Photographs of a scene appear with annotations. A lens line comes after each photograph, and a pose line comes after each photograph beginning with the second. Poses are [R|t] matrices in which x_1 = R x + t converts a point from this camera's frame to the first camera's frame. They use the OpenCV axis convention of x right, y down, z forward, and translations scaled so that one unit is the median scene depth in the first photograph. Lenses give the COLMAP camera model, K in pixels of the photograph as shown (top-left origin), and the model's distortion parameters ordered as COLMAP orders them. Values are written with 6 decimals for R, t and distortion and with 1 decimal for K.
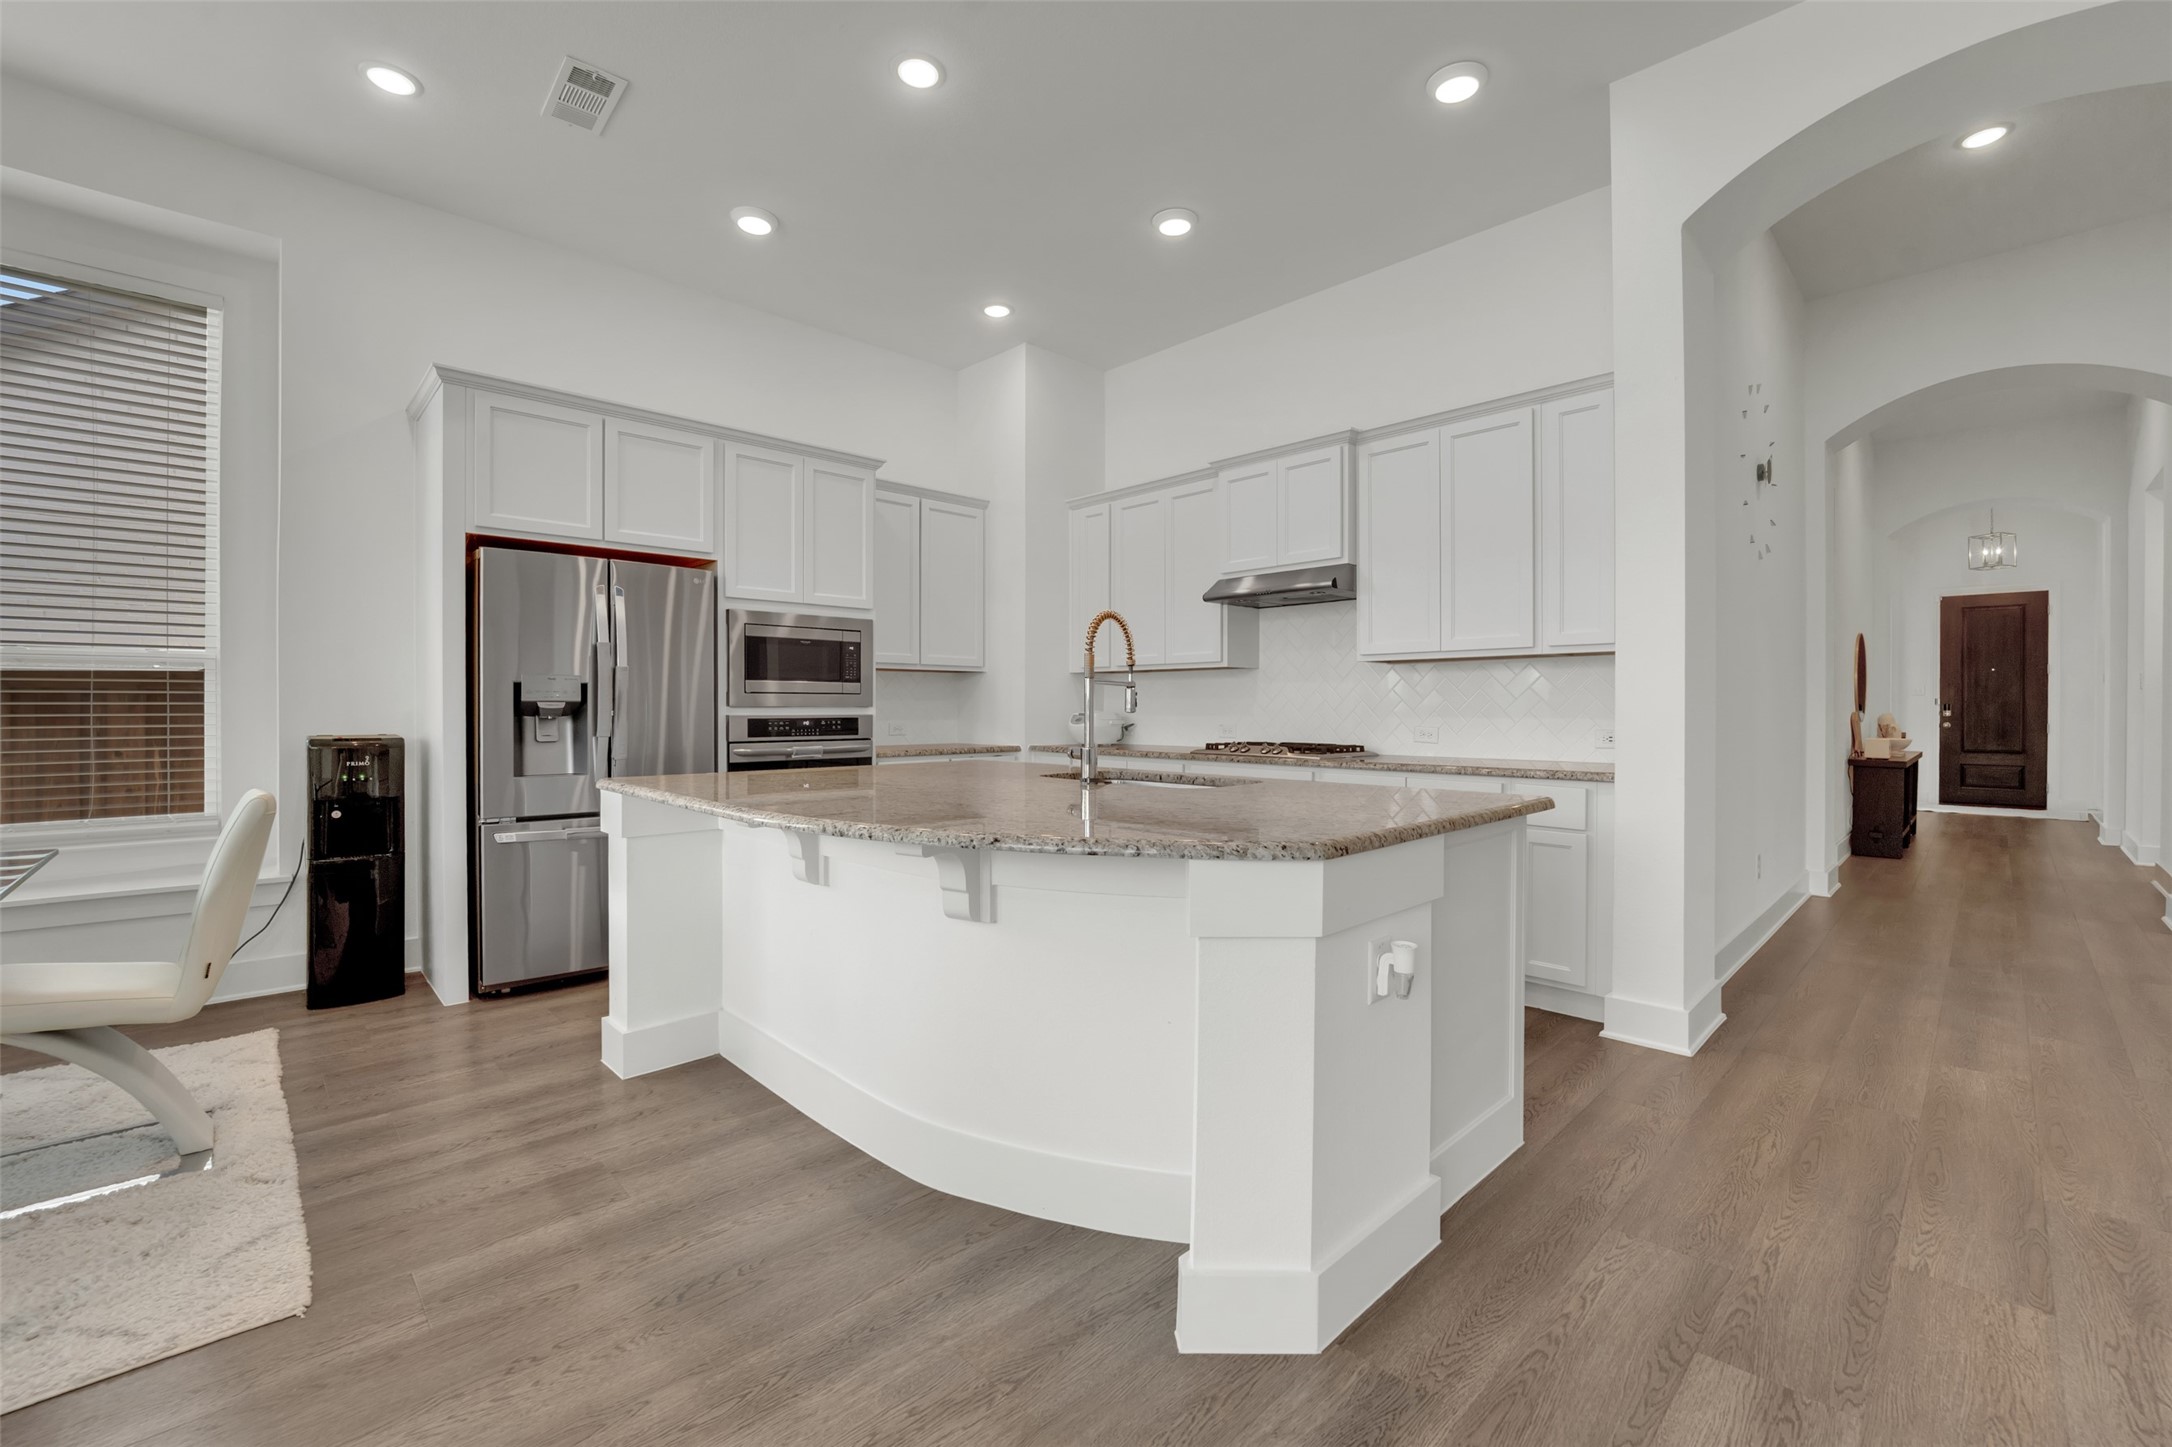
lens RADIAL K [[895.2, 0, 1131.3], [0, 895.2, 709.5], [0, 0, 1]] dist [-0.015042, 0.000305]
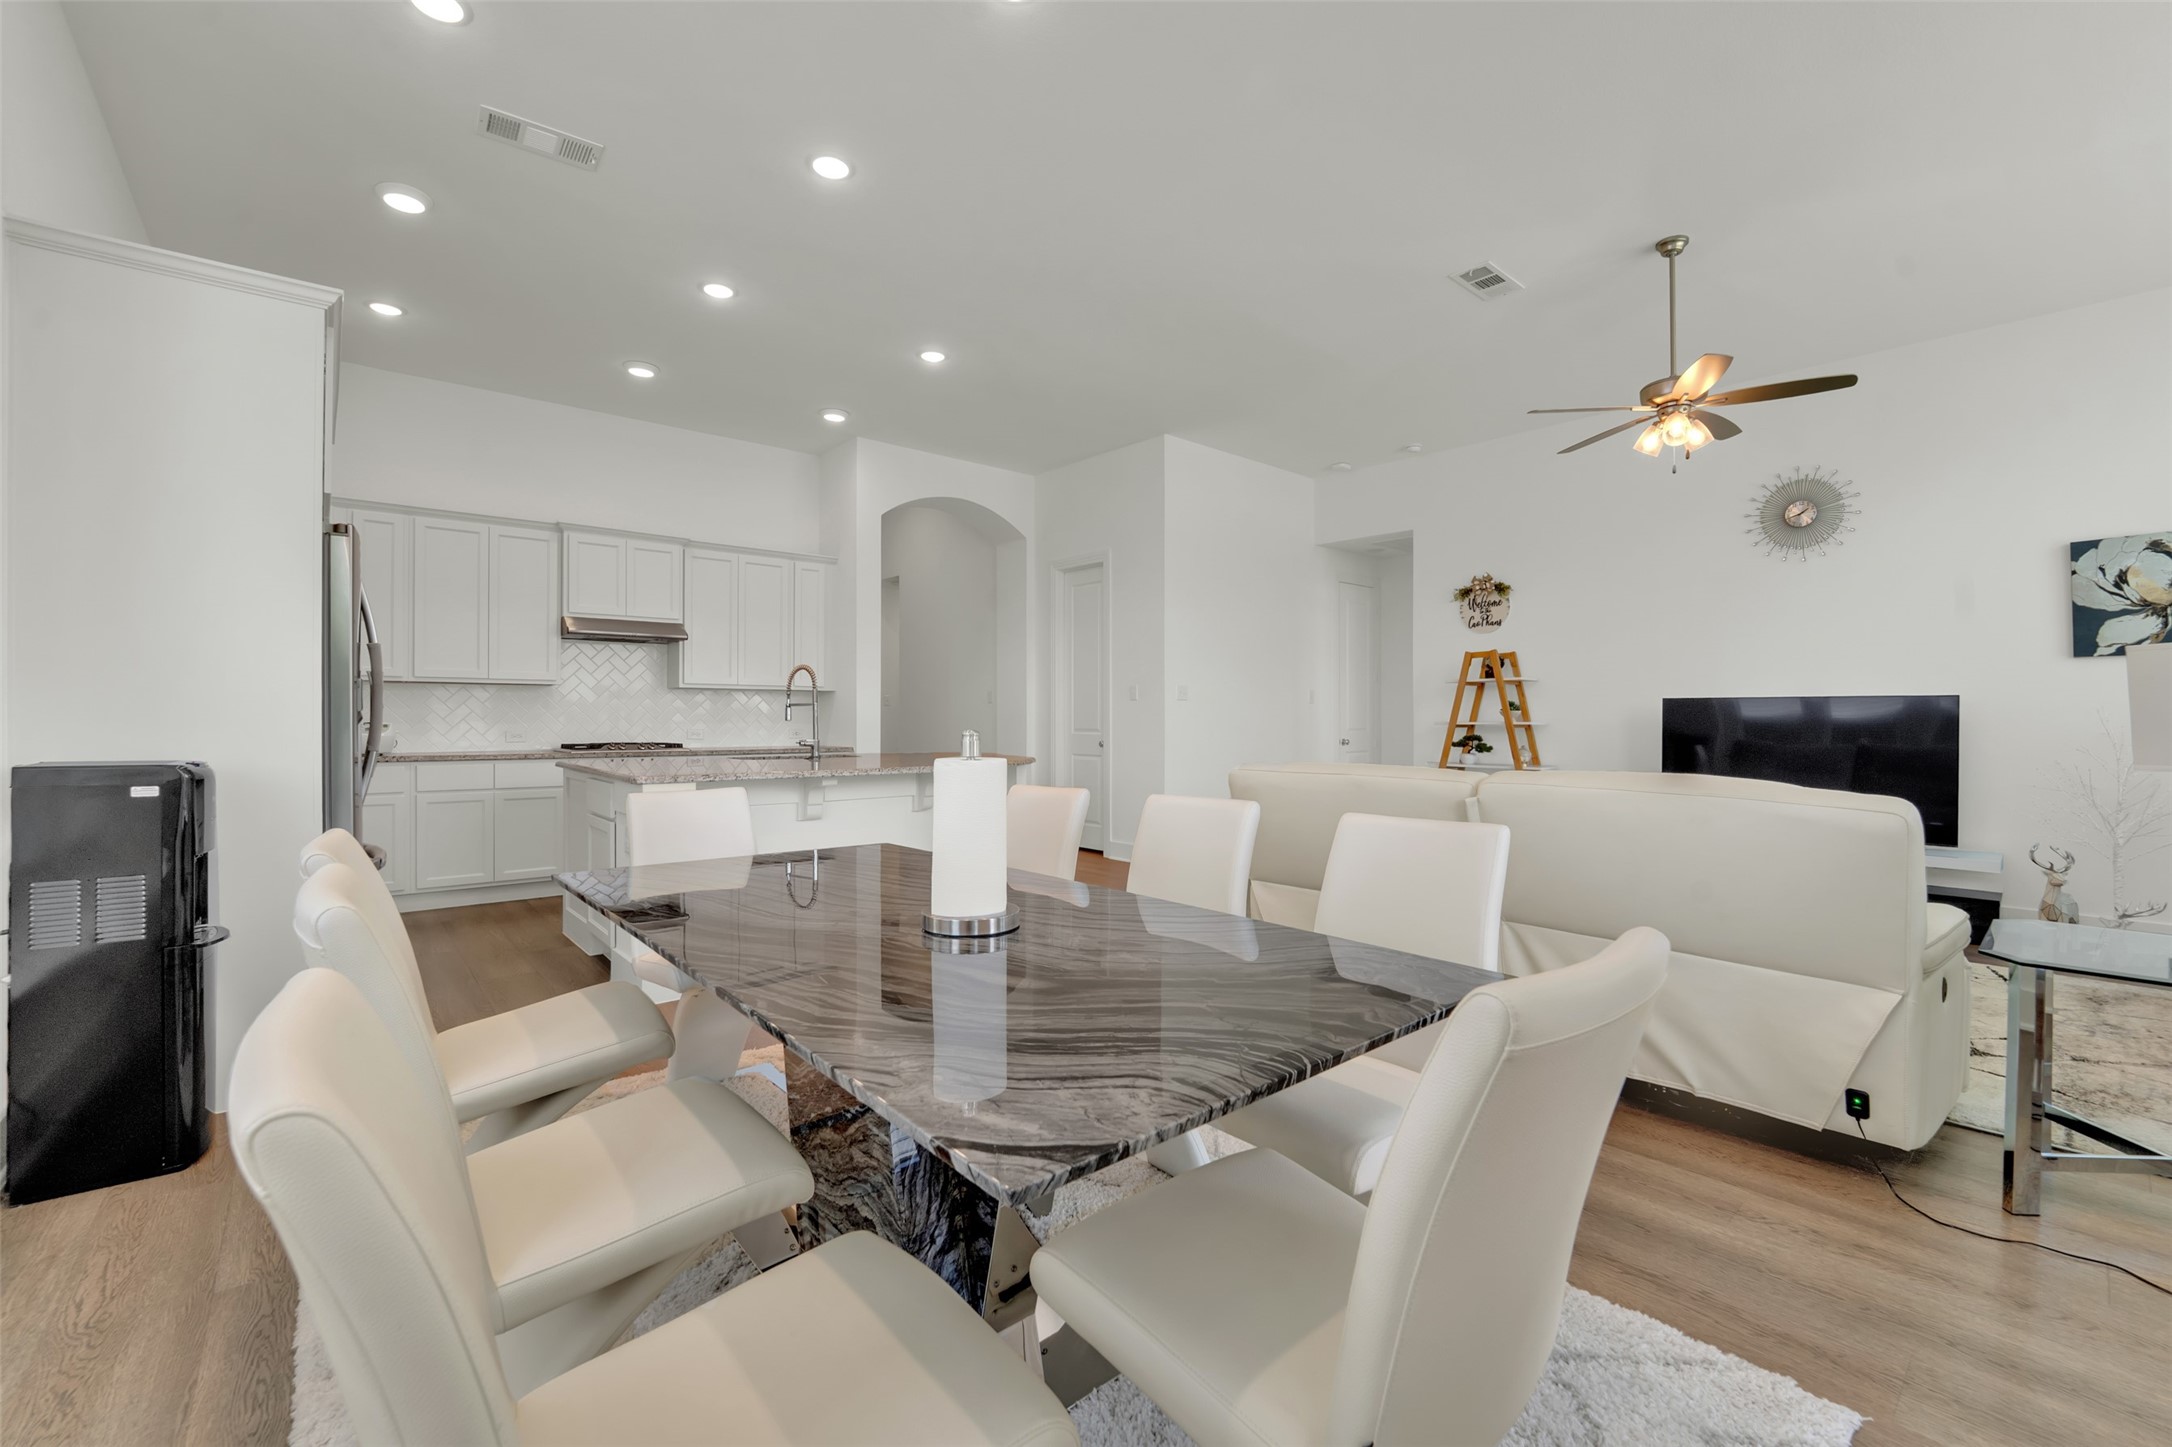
lens RADIAL K [[870.1, 0, 1075.5], [0, 870.1, 720.2], [0, 0, 1]] dist [-0.024265, -0.000296]
pose [[0.062441, -0.000950, 0.998048, -1.340680], [-0.004350, 0.999990, 0.001224, -0.002192], [-0.998039, -0.004418, 0.062436, 0.258717]]
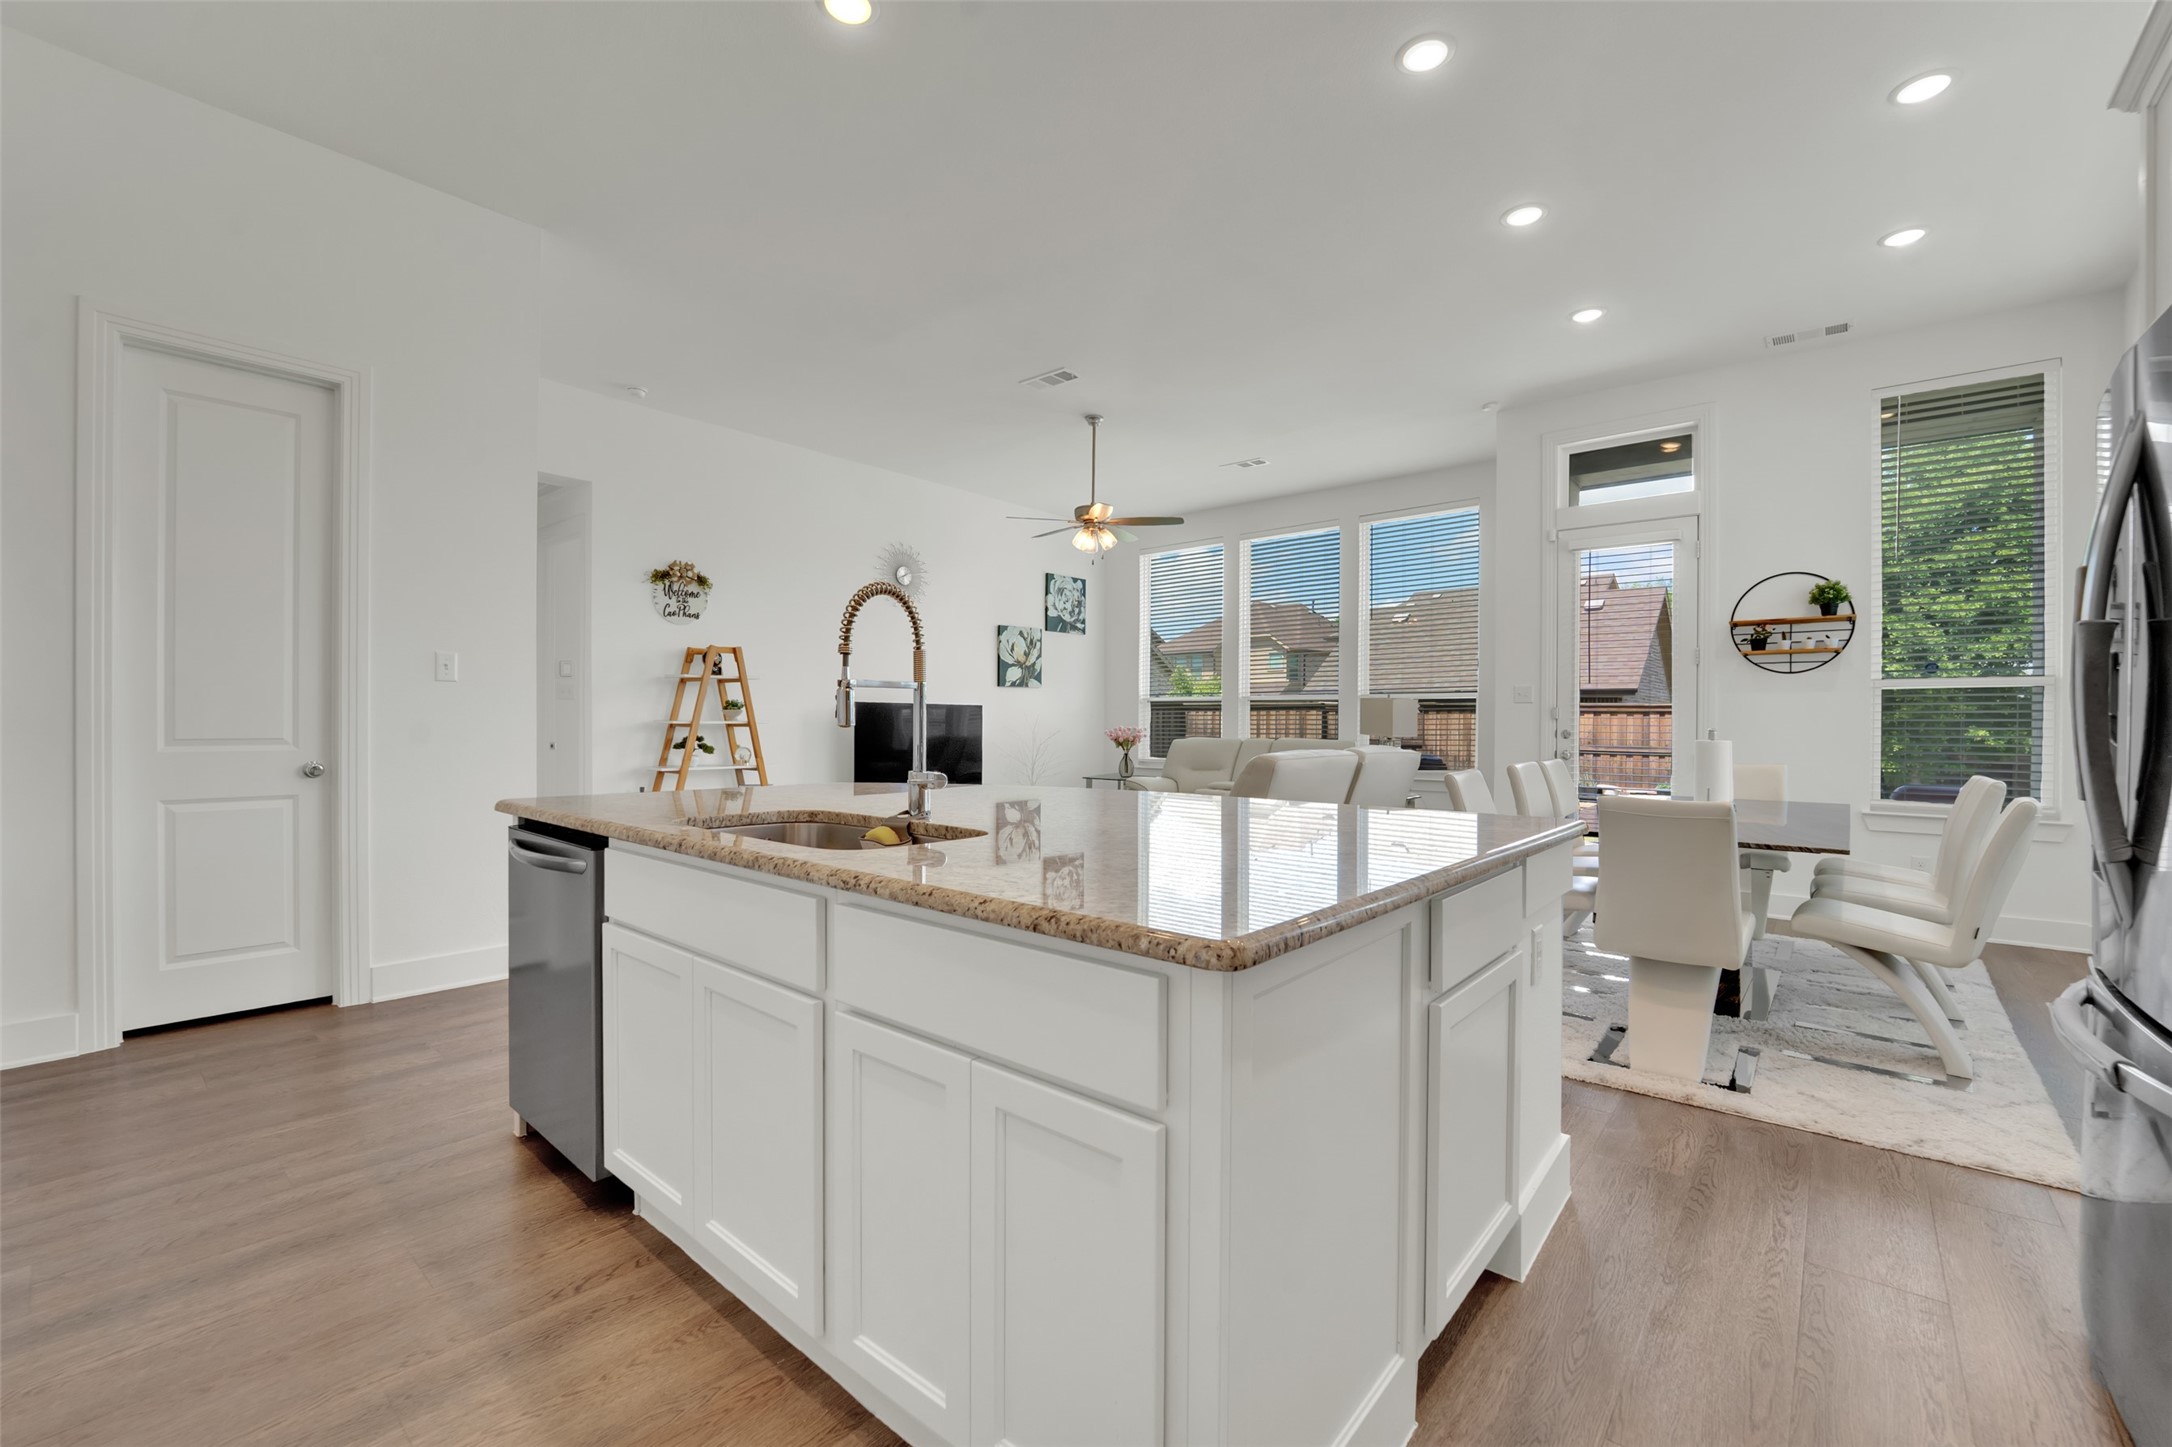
lens RADIAL K [[894.3, 0, 1086.5], [0, 894.3, 724.9], [0, 0, 1]] dist [-0.025932, -0.000166]
pose [[-0.995852, -0.005911, -0.090793, -0.082914], [-0.006288, 0.999973, 0.003868, -0.004004], [0.090768, 0.004423, -0.995862, 1.317654]]
